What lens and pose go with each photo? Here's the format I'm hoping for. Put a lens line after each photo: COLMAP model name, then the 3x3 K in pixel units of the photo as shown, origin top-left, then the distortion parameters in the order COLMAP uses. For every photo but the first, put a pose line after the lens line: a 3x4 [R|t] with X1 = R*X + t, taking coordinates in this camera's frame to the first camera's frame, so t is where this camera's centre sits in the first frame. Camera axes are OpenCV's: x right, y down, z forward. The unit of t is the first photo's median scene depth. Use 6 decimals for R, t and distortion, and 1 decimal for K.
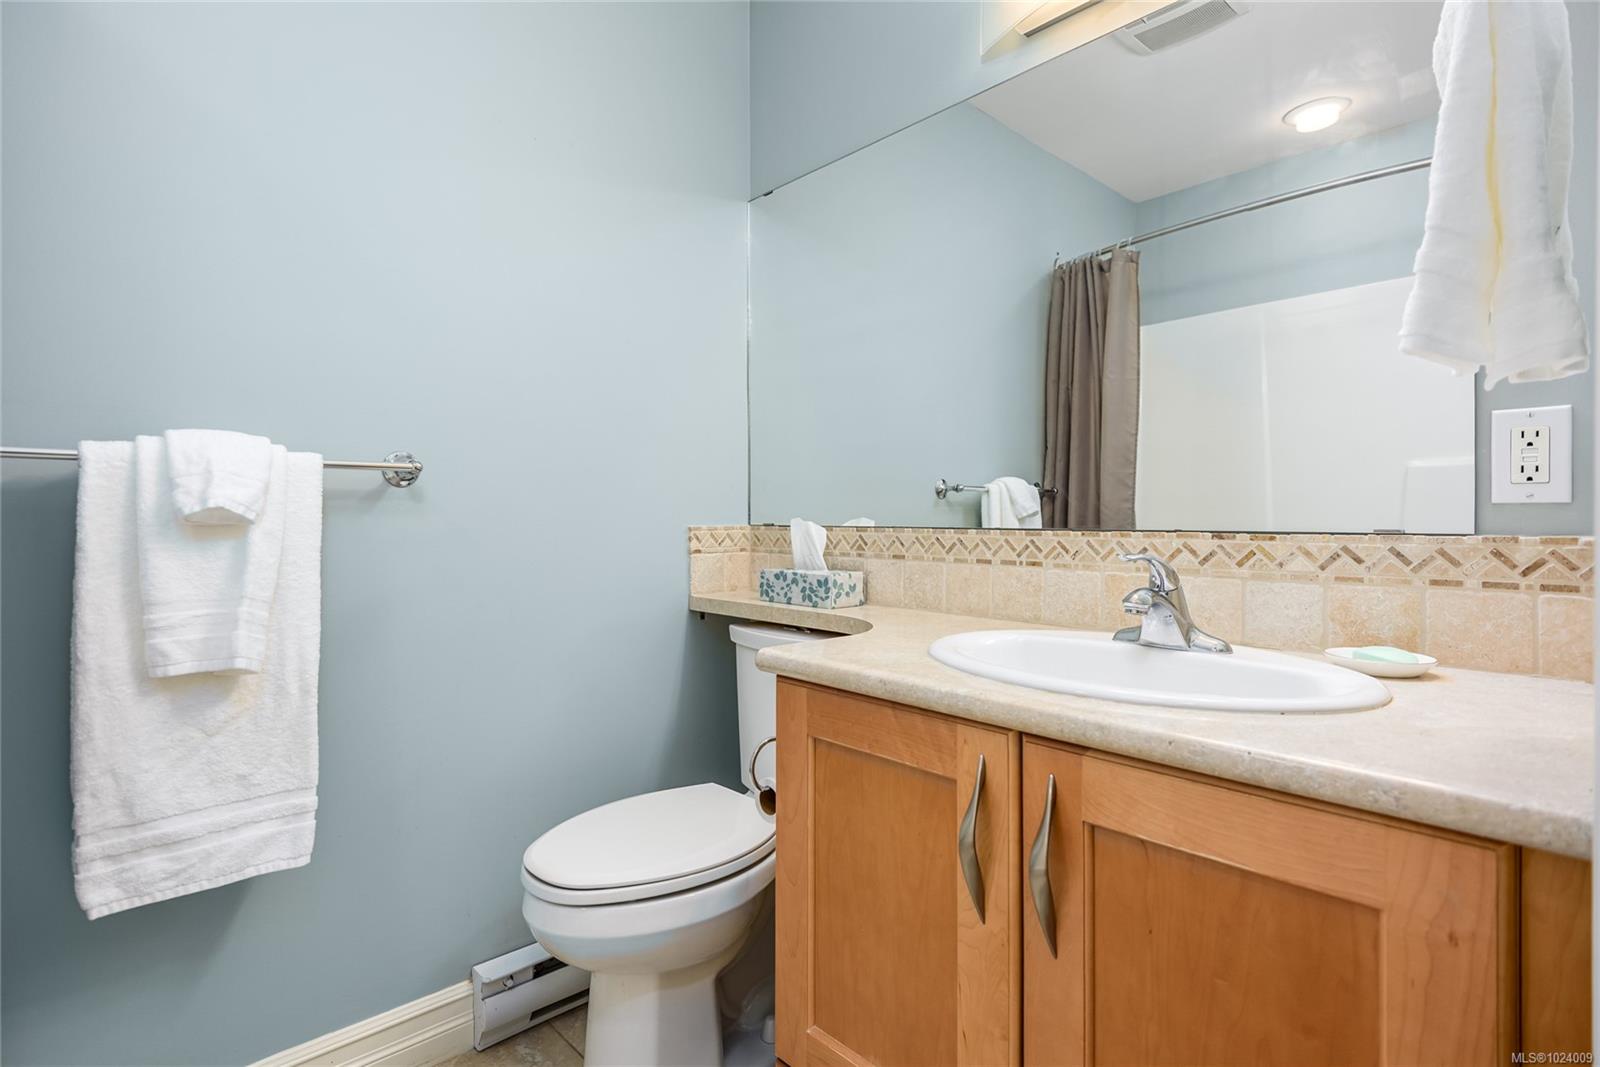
lens RADIAL K [[762.1, 0, 797.6], [0, 762.1, 520.4], [0, 0, 1]] dist [0.003140, -0.006990]
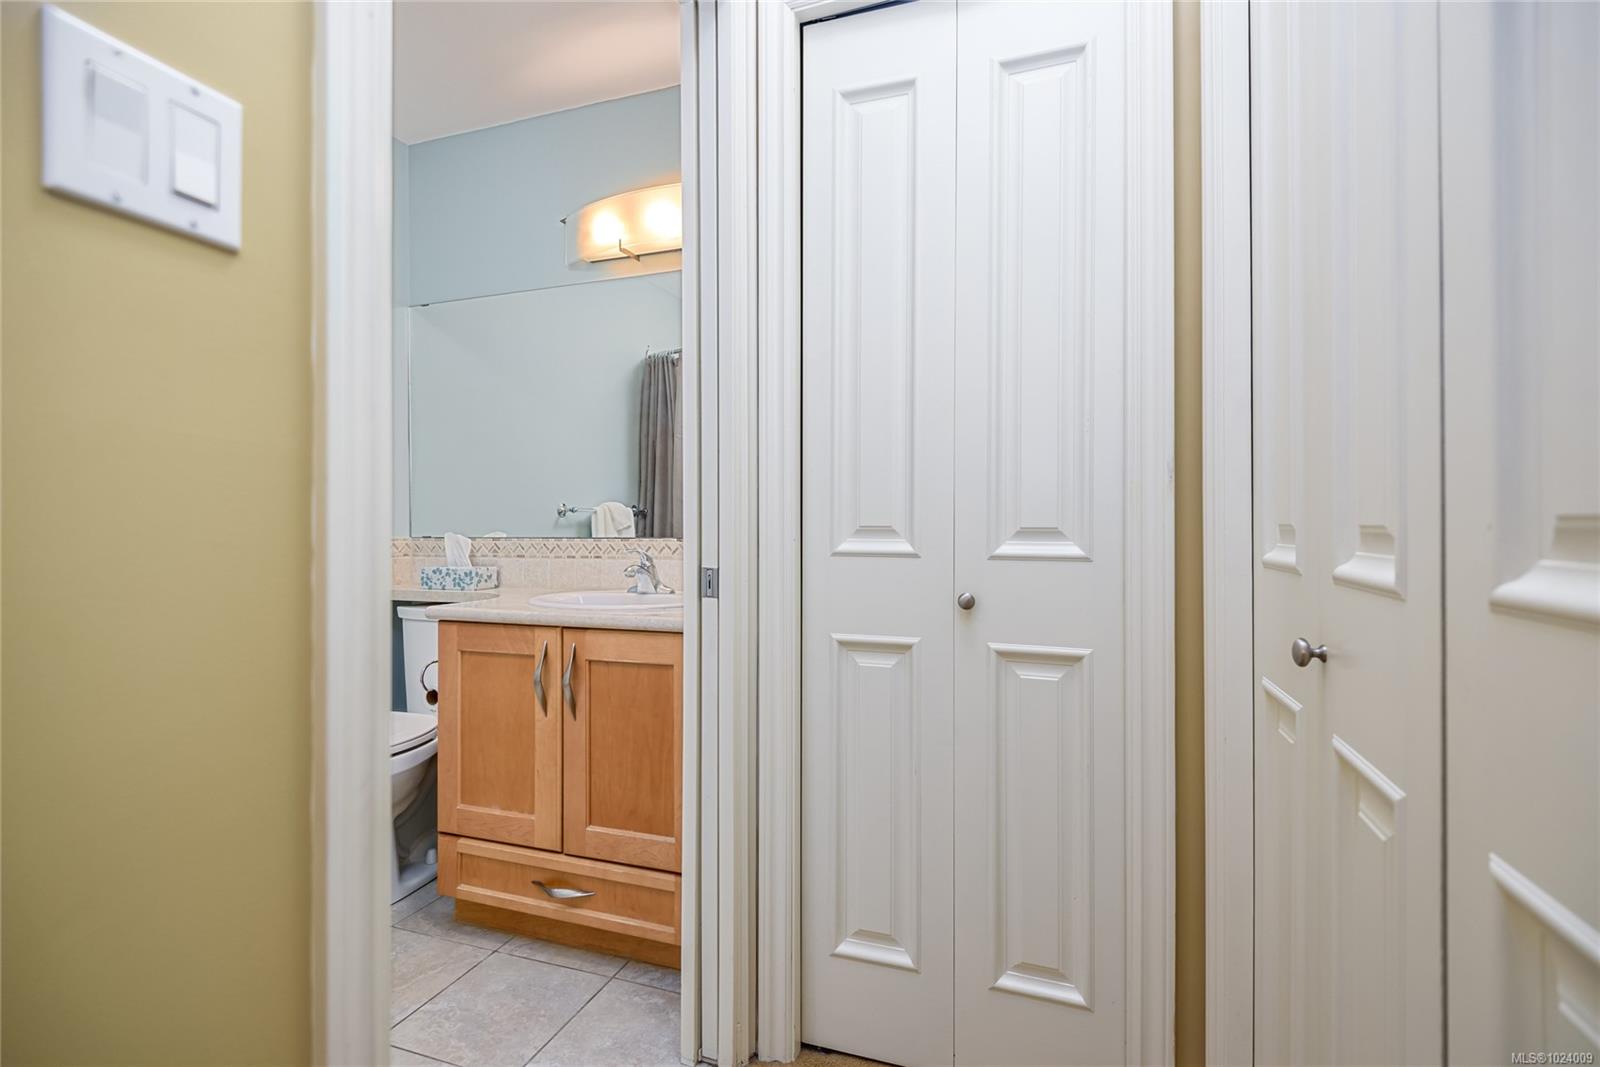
lens RADIAL K [[762.1, 0, 815.6], [0, 762.1, 517.7], [0, 0, 1]] dist [0.003140, -0.006990]
pose [[0.898725, -0.000434, 0.438512, -0.013199], [0.007556, 0.999866, -0.014495, -0.005262], [-0.438447, 0.016340, 0.898609, -0.794226]]
